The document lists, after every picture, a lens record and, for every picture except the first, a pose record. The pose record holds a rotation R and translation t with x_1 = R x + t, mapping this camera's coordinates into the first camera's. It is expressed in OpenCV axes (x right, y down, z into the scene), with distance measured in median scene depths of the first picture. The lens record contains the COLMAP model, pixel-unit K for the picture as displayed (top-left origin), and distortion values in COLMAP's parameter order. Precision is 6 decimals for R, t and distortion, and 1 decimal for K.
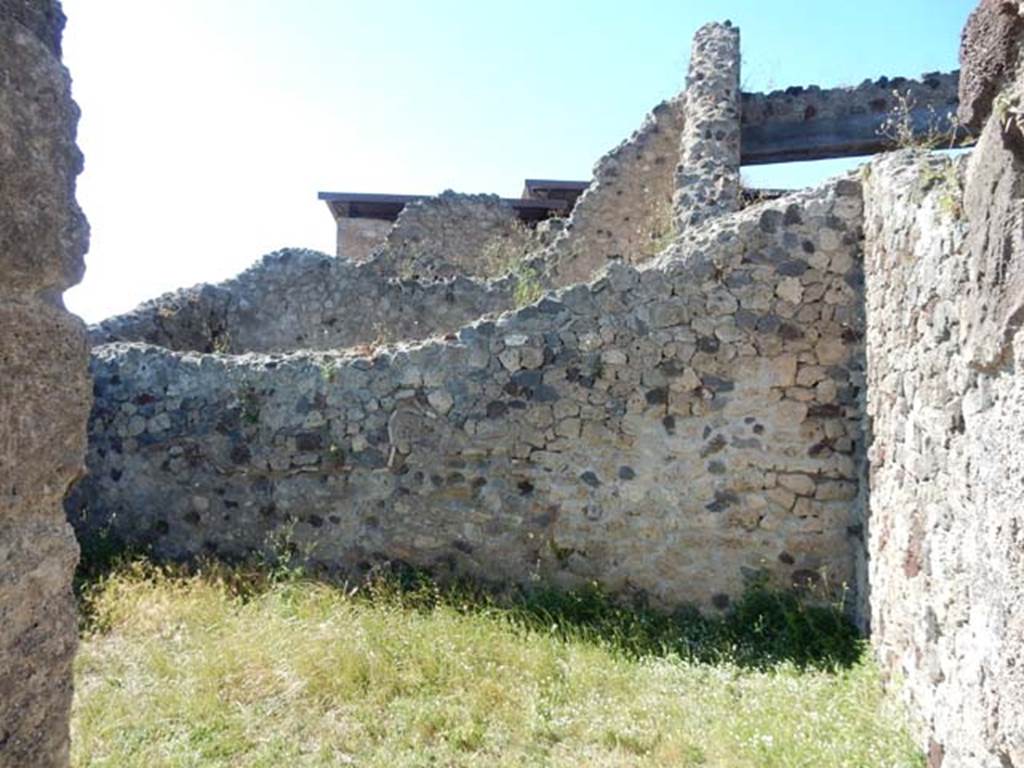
lens RADIAL K [[753.0, 0, 508.9], [0, 753.0, 390.3], [0, 0, 1]] dist [-0.009062, 0.004315]
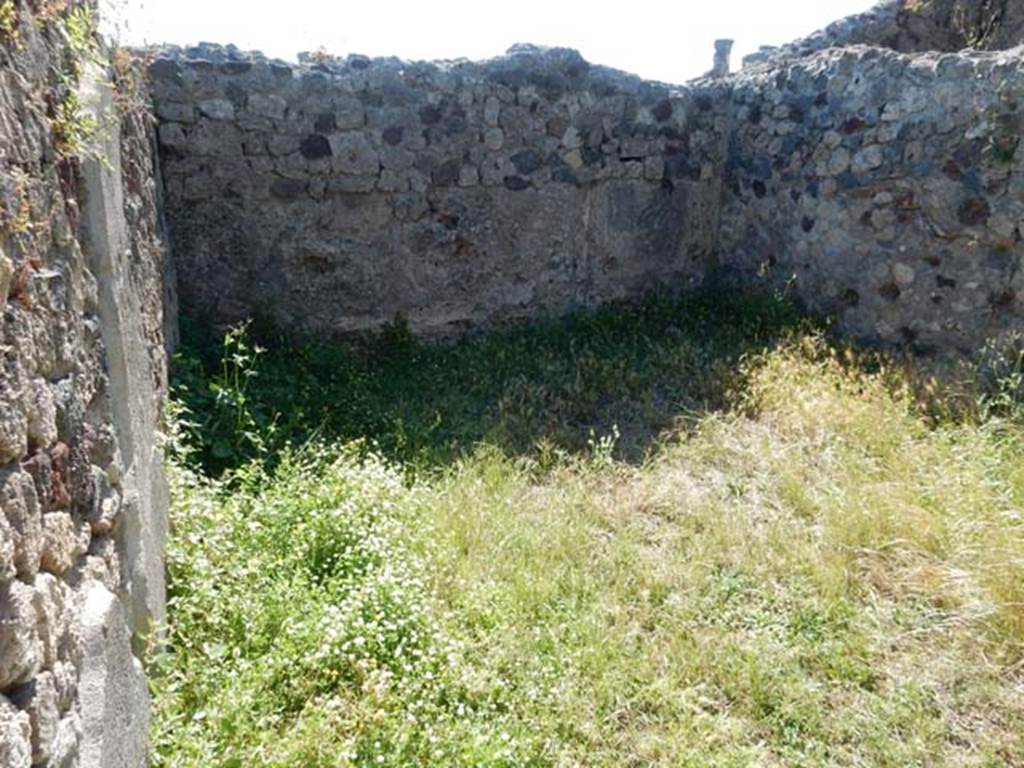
lens RADIAL K [[753.0, 0, 508.9], [0, 753.0, 390.3], [0, 0, 1]] dist [-0.009062, 0.004315]
pose [[0.606598, 0.253209, -0.753607, -0.062024], [0.011277, 0.945087, 0.326623, 0.013275], [0.794929, -0.206628, 0.570433, 0.250289]]
